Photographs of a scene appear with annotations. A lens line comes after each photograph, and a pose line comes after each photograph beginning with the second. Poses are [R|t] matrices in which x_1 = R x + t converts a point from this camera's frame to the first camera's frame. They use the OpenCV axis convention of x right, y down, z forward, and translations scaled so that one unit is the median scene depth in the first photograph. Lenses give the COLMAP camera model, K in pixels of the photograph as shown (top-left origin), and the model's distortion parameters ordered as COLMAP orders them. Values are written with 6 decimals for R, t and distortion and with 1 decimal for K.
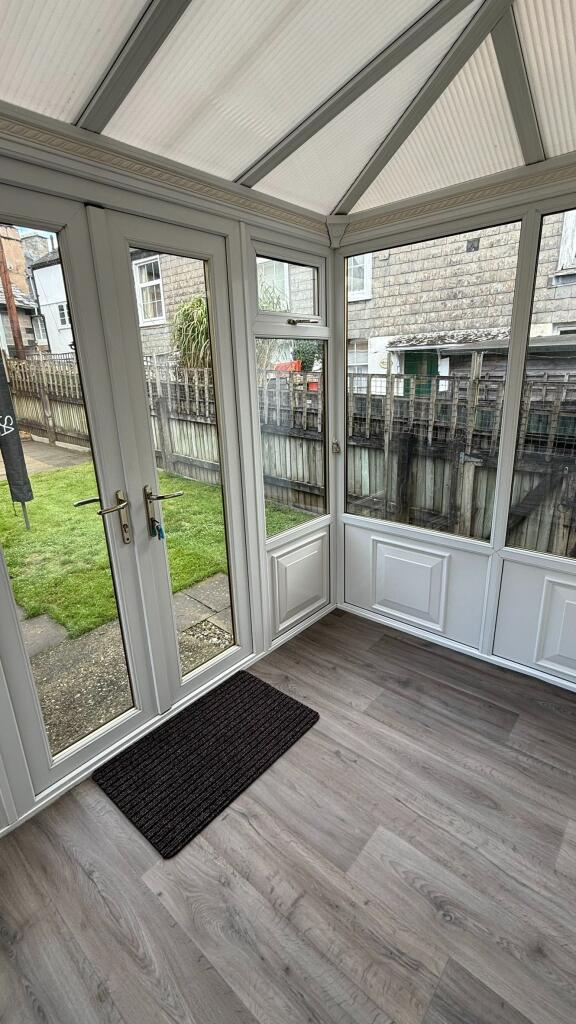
lens RADIAL K [[460.8, 0, 287.8], [0, 460.8, 513.3], [0, 0, 1]] dist [0.001013, 0.000326]
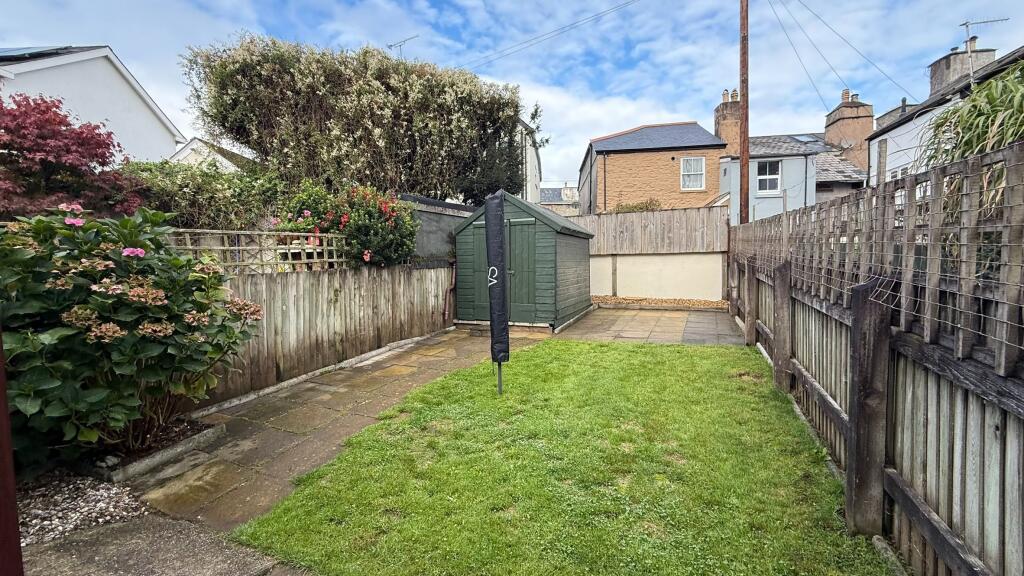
lens RADIAL K [[411.3, 0, 510.4], [0, 411.3, 279.0], [0, 0, 1]] dist [-0.000275, 0.000035]
pose [[0.283375, 0.059263, -0.957176, 0.324576], [-0.282903, 0.958839, -0.024388, -0.282949], [0.916332, 0.277698, 0.288477, 1.266521]]
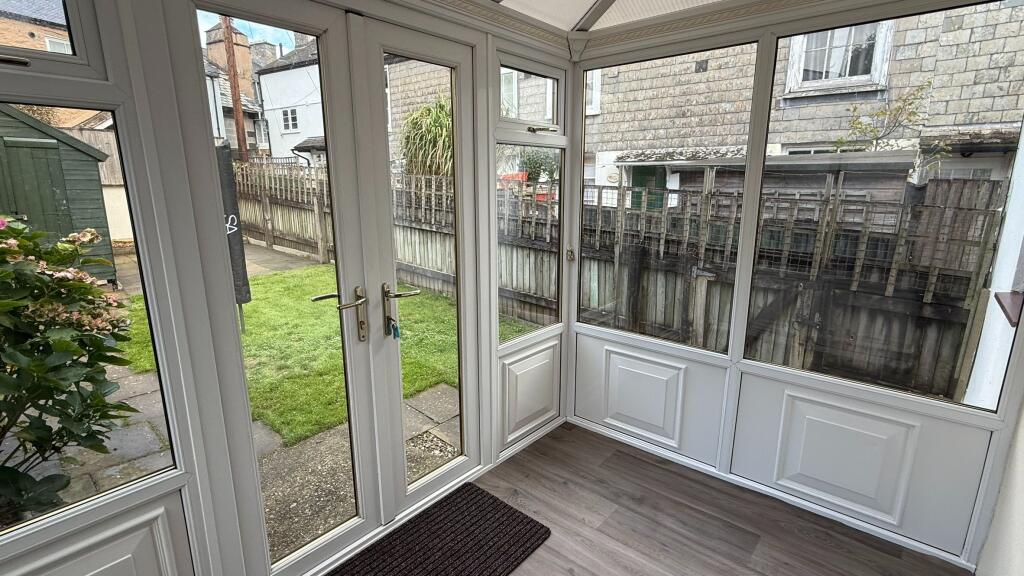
lens RADIAL K [[480.4, 0, 509.8], [0, 480.4, 290.4], [0, 0, 1]] dist [0.001633, -0.000352]
pose [[0.999474, 0.031794, 0.006359, -0.028798], [-0.031175, 0.996218, -0.081103, 0.019973], [-0.008914, 0.080862, 0.996685, -0.020655]]
